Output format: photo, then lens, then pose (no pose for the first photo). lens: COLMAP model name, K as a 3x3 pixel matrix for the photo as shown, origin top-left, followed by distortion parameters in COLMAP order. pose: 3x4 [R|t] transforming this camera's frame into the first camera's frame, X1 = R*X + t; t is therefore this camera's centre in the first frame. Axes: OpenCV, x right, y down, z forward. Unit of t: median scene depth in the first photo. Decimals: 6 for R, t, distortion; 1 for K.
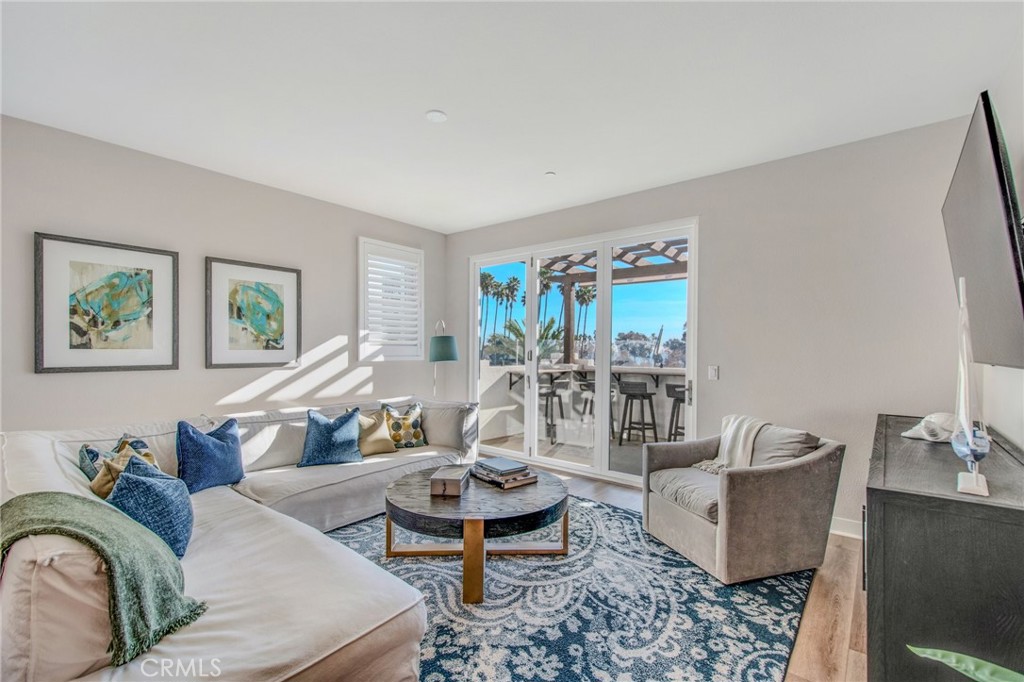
lens RADIAL K [[452.0, 0, 505.9], [0, 452.0, 356.1], [0, 0, 1]] dist [0.012709, -0.006011]
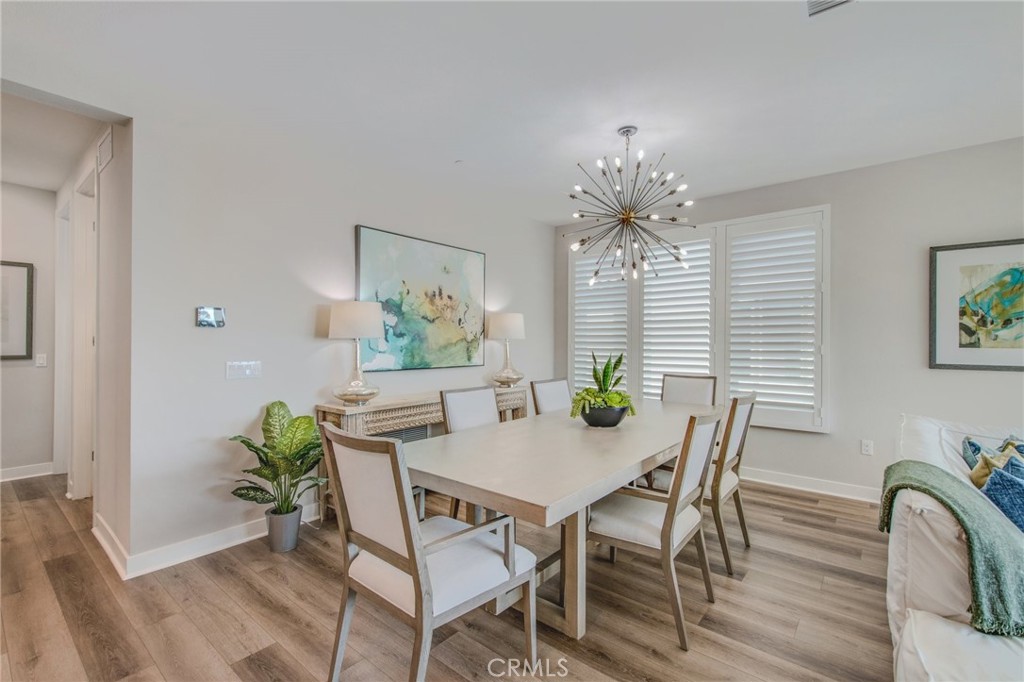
lens RADIAL K [[452.0, 0, 515.6], [0, 452.0, 339.9], [0, 0, 1]] dist [0.012709, -0.006011]
pose [[0.015167, -0.008060, -0.999852, 0.114455], [-0.019077, 0.999783, -0.008349, -0.005041], [0.999703, 0.019201, 0.015010, -0.076983]]
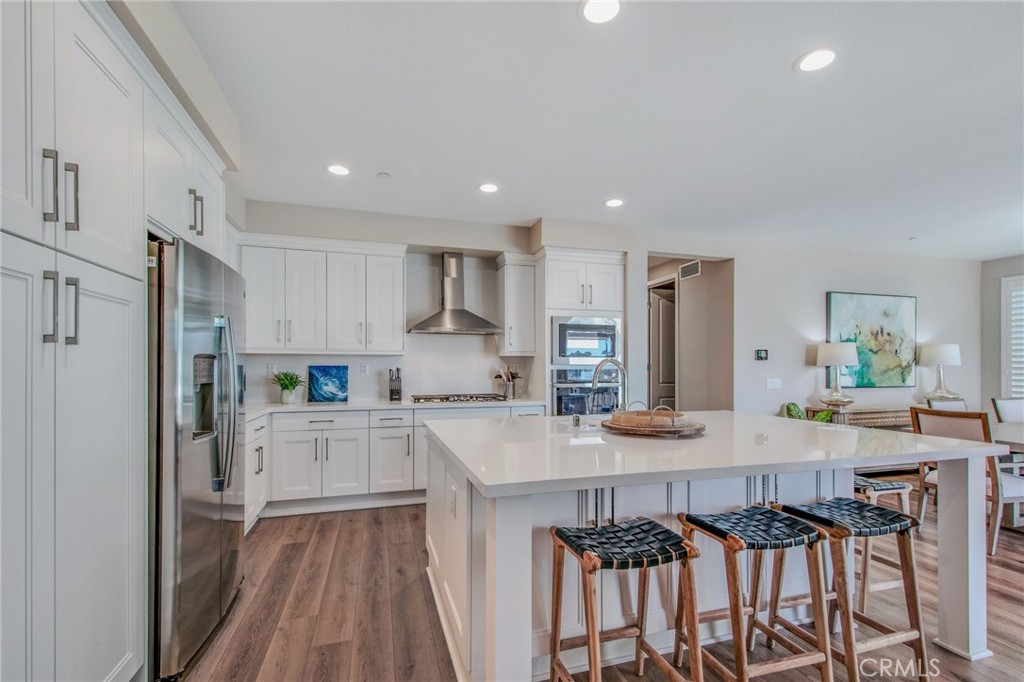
lens RADIAL K [[452.0, 0, 509.1], [0, 452.0, 370.2], [0, 0, 1]] dist [0.012709, -0.006011]
pose [[-0.554776, 0.001094, -0.831999, 1.125689], [-0.015178, 0.999819, 0.011435, 0.005777], [0.831861, 0.018972, -0.554659, -0.520345]]
